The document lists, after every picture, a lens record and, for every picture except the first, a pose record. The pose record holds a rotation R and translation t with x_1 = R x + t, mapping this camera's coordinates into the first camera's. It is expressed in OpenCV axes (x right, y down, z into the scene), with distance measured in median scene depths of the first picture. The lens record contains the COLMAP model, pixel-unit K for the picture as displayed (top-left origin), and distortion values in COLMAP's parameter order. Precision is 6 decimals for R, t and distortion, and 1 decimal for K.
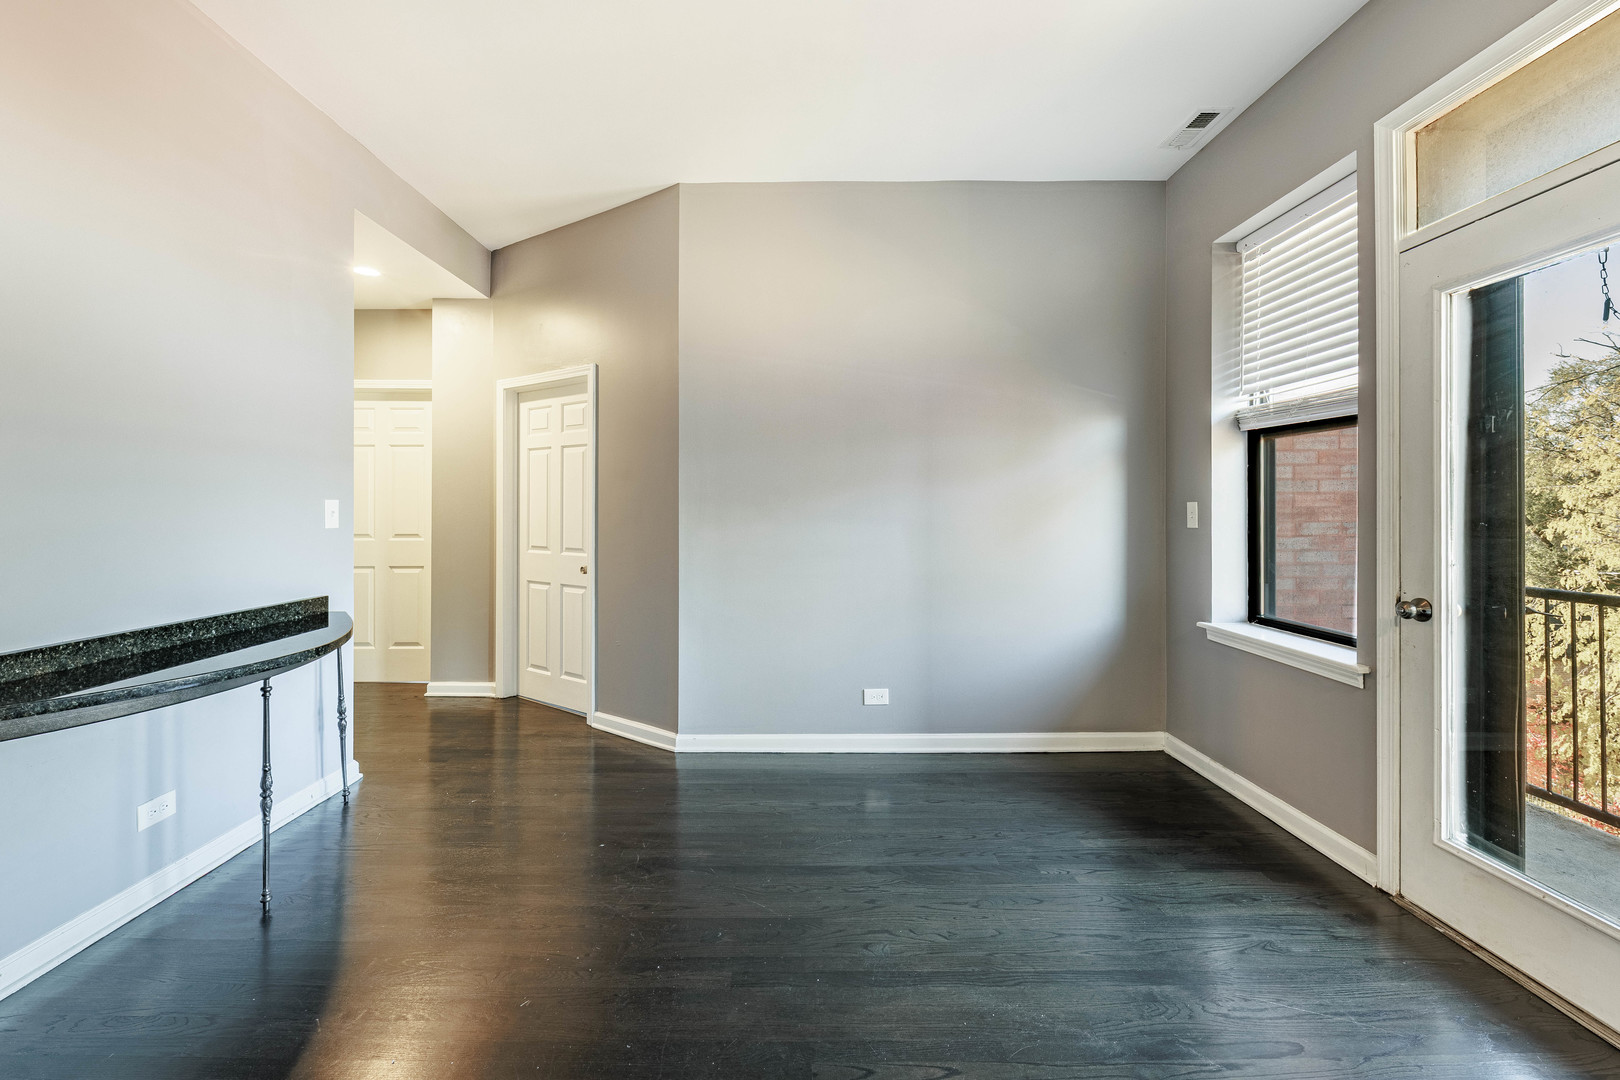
lens RADIAL K [[677.6, 0, 813.1], [0, 677.6, 508.6], [0, 0, 1]] dist [-0.000521, -0.000066]
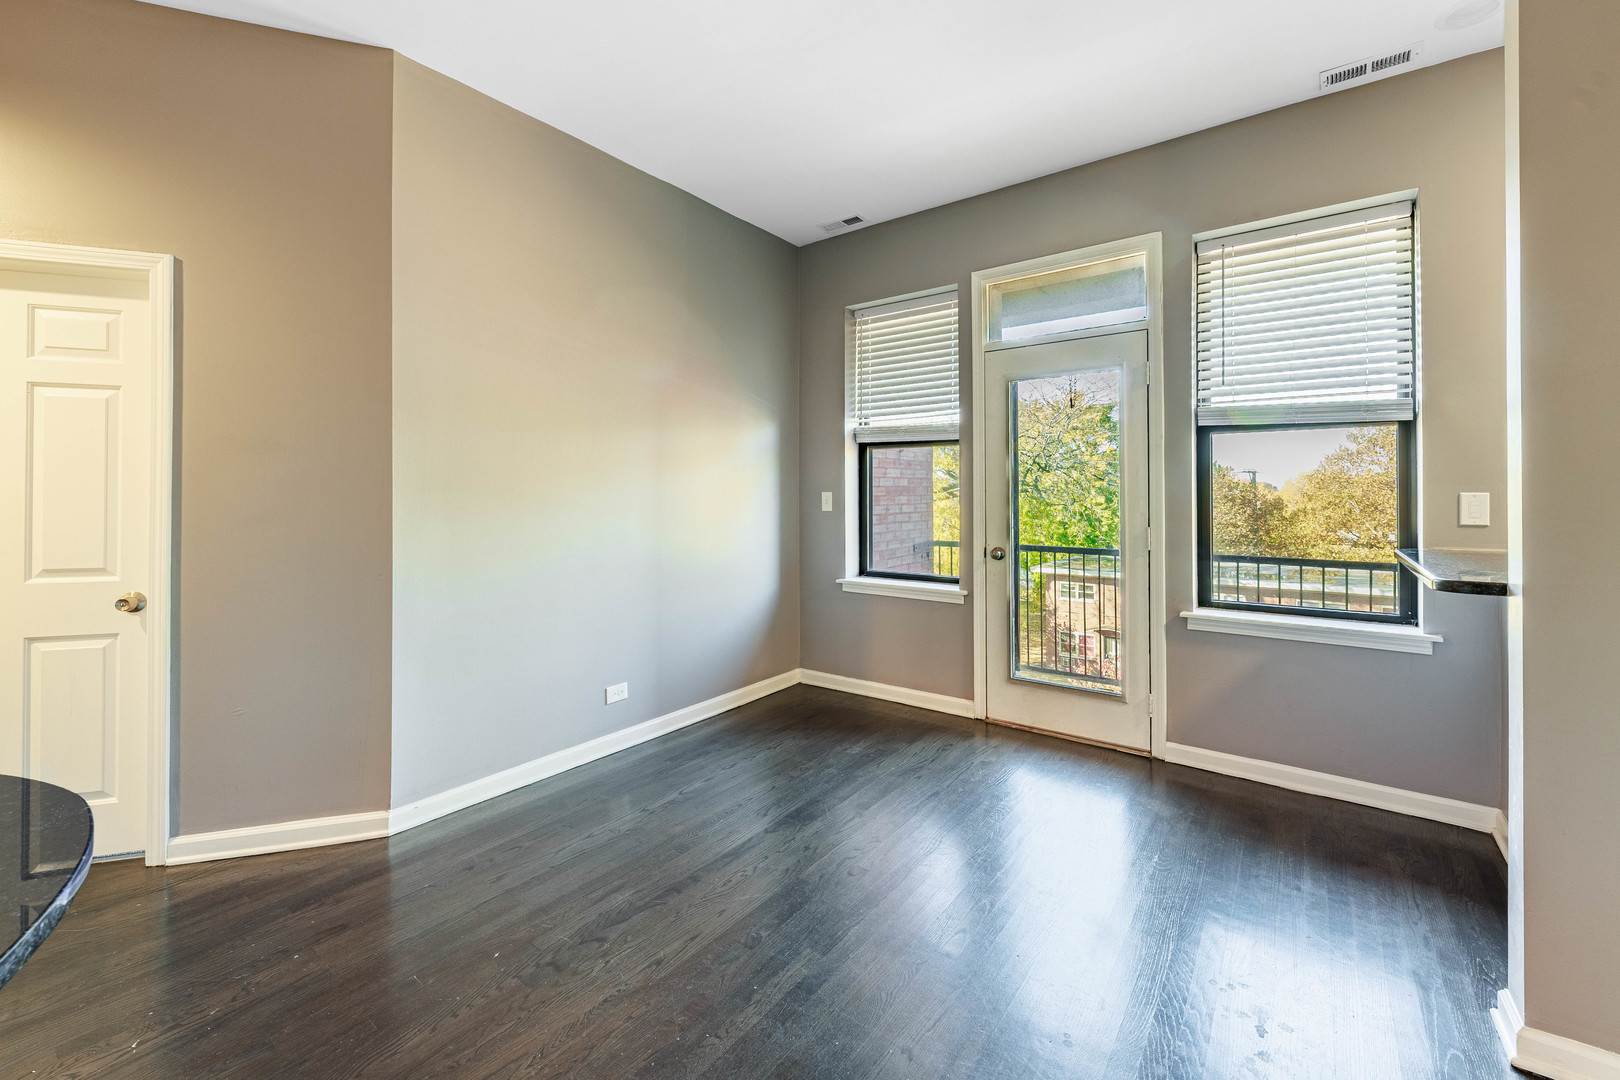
lens RADIAL K [[666.3, 0, 813.2], [0, 666.3, 493.2], [0, 0, 1]] dist [0.013442, 0.000007]
pose [[0.599072, 0.004414, 0.800683, -0.550555], [0.003649, 0.999959, -0.008243, 0.003429], [-0.800687, 0.007860, 0.599032, 0.228223]]
